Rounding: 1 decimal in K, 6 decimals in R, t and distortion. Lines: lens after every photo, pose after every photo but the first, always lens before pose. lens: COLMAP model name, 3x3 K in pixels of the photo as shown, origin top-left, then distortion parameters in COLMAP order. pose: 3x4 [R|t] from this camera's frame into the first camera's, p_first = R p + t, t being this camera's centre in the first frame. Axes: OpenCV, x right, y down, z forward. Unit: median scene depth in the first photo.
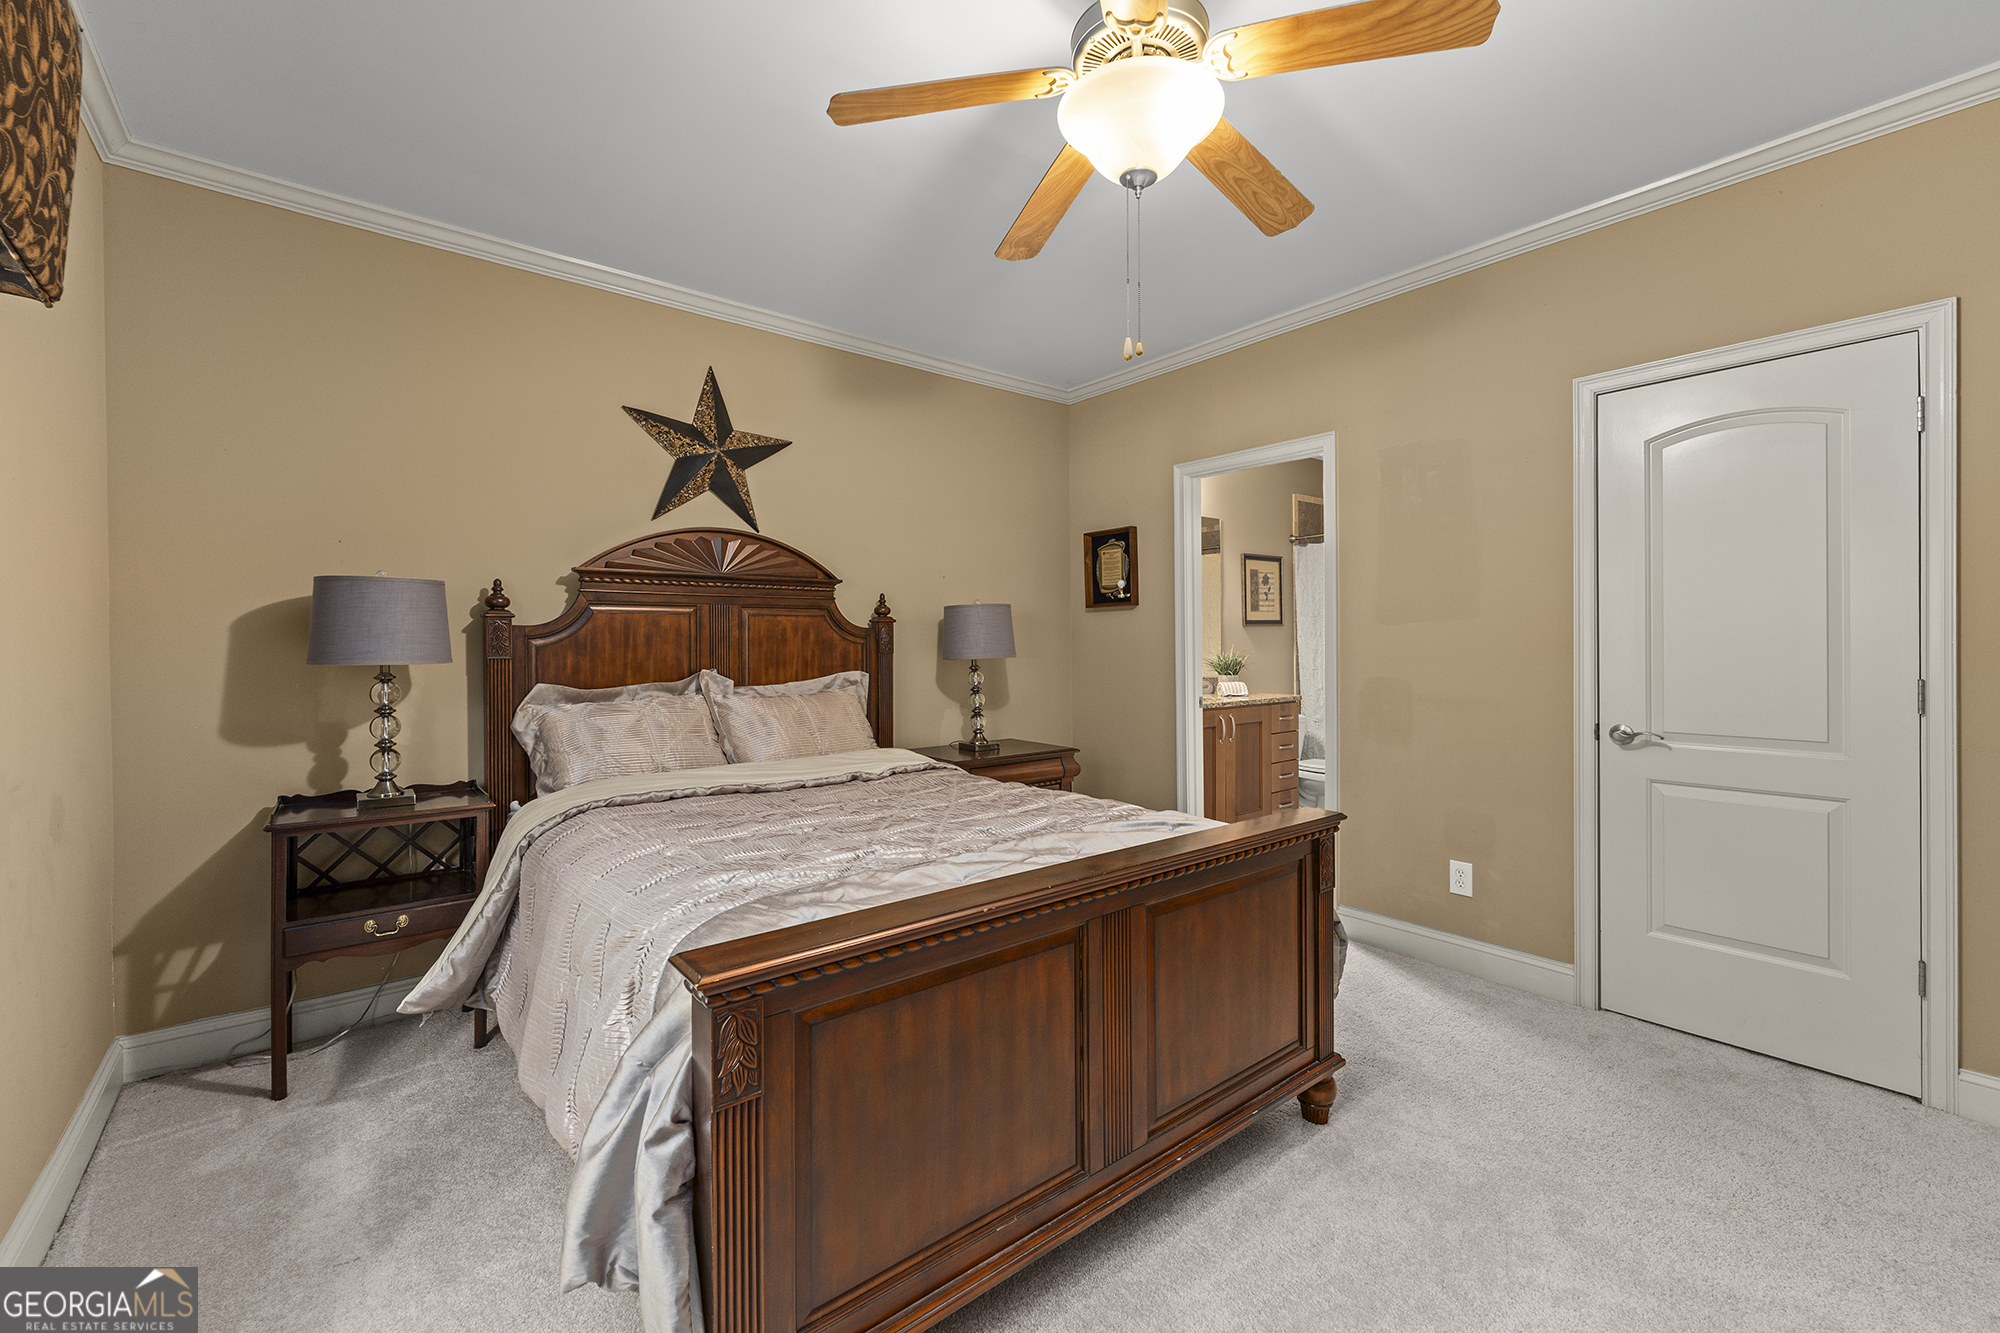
lens RADIAL K [[816.9, 0, 989.9], [0, 816.9, 645.3], [0, 0, 1]] dist [-0.001315, 0.000019]
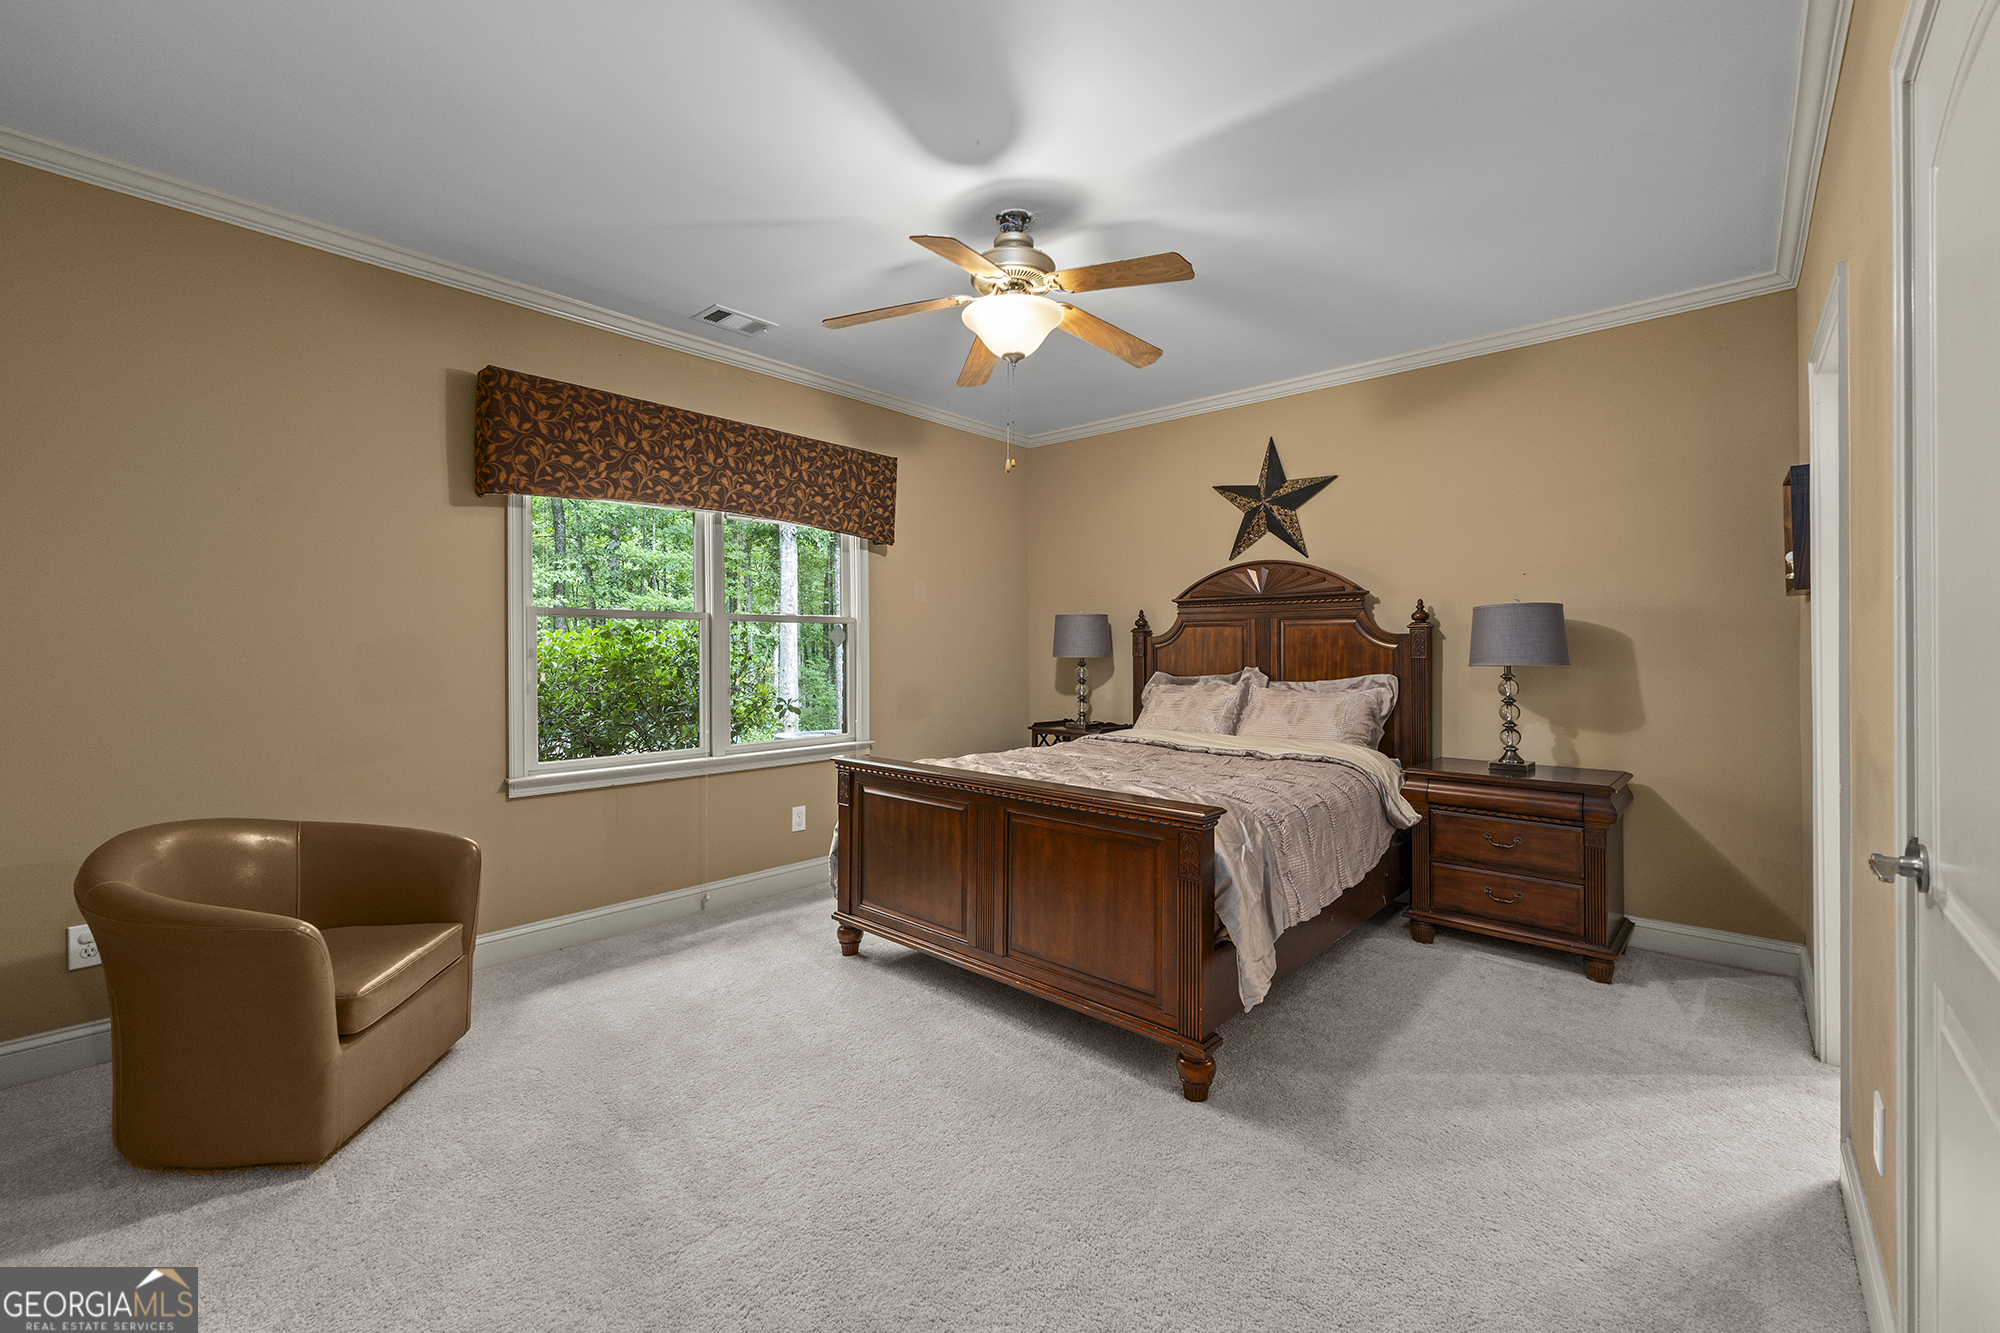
lens RADIAL K [[816.9, 0, 990.3], [0, 816.9, 654.2], [0, 0, 1]] dist [-0.001315, 0.000019]
pose [[0.171290, 0.008149, -0.985187, 0.874155], [-0.010820, 0.999921, 0.006390, 0.004426], [0.985161, 0.009565, 0.171365, 0.330880]]
